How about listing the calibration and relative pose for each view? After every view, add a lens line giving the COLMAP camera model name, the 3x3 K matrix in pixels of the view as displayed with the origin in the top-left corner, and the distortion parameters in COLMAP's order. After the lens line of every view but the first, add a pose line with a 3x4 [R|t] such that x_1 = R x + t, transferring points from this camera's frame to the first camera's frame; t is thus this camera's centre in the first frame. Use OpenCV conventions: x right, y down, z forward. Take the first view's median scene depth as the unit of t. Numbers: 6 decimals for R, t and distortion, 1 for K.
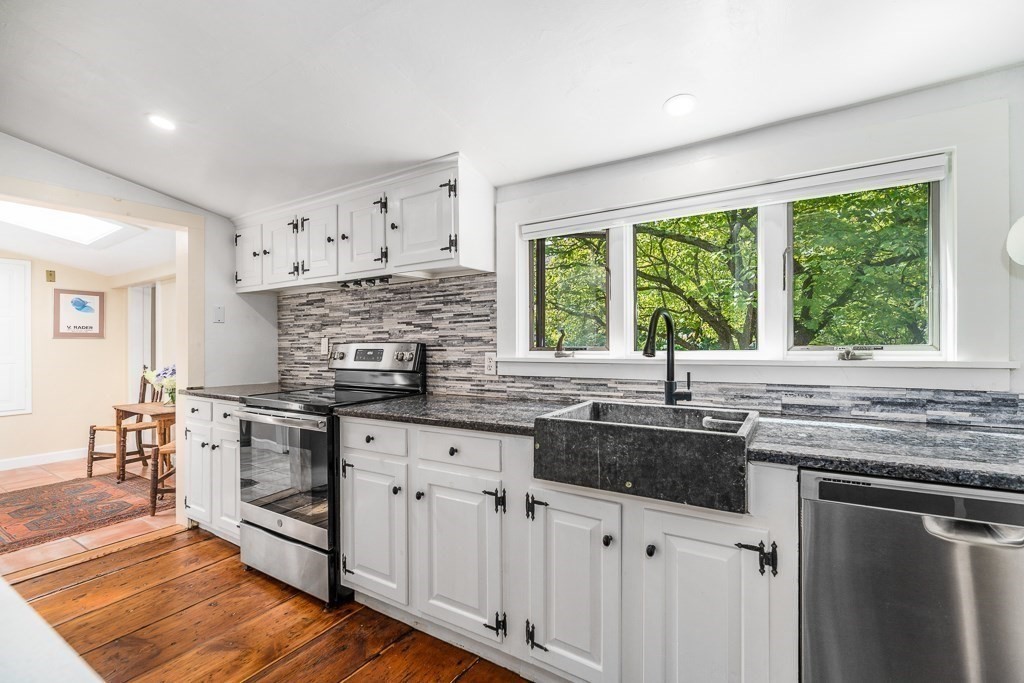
lens RADIAL K [[453.9, 0, 514.4], [0, 453.9, 342.6], [0, 0, 1]] dist [0.000361, -0.000502]
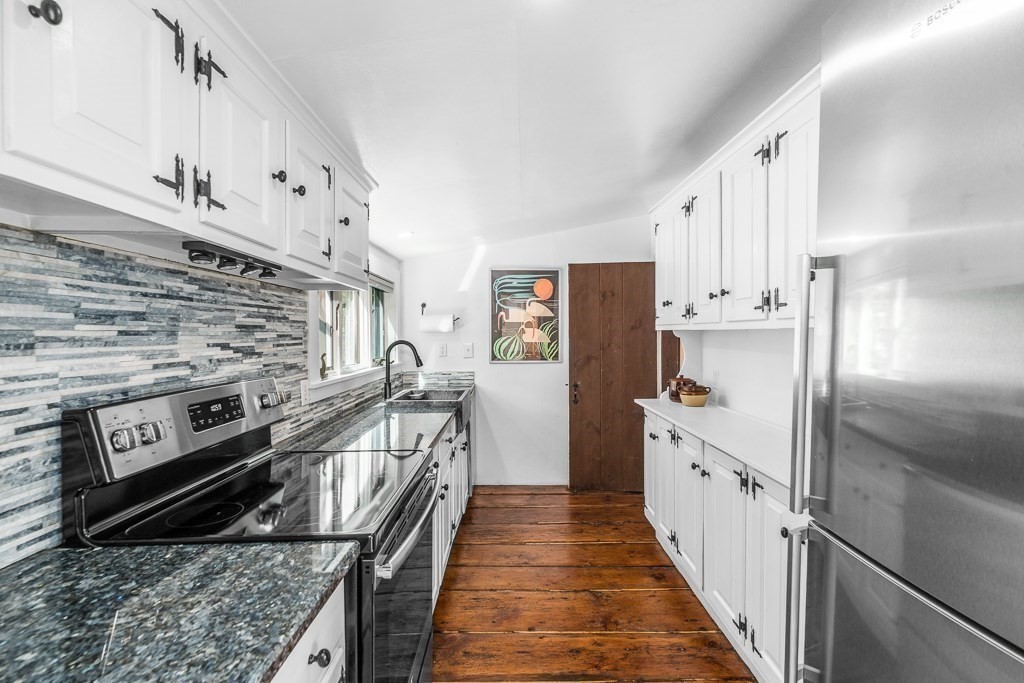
lens RADIAL K [[453.9, 0, 513.4], [0, 453.9, 337.9], [0, 0, 1]] dist [0.000361, -0.000502]
pose [[-0.535556, 0.004772, 0.844486, -0.918441], [0.000412, 0.999985, -0.005389, -0.050169], [-0.844499, -0.002538, -0.535550, 1.014431]]
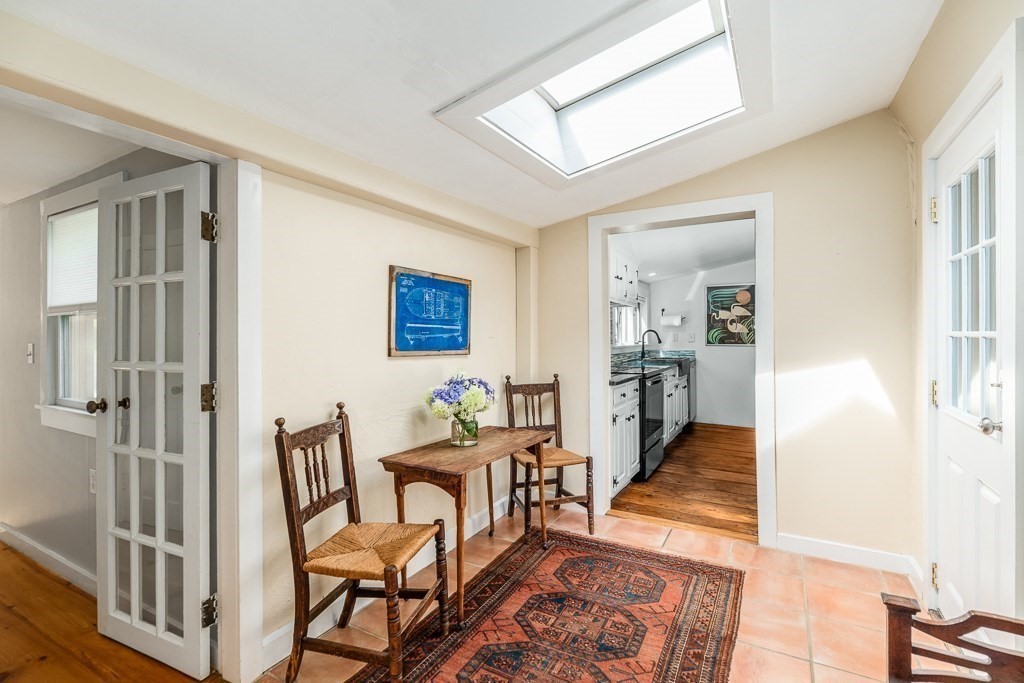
lens RADIAL K [[453.9, 0, 516.6], [0, 453.9, 333.4], [0, 0, 1]] dist [0.000361, -0.000502]
pose [[-0.050810, 0.010152, 0.998657, -2.125971], [-0.006354, 0.999925, -0.010488, 0.001024], [-0.998688, -0.006878, -0.050742, 1.459863]]
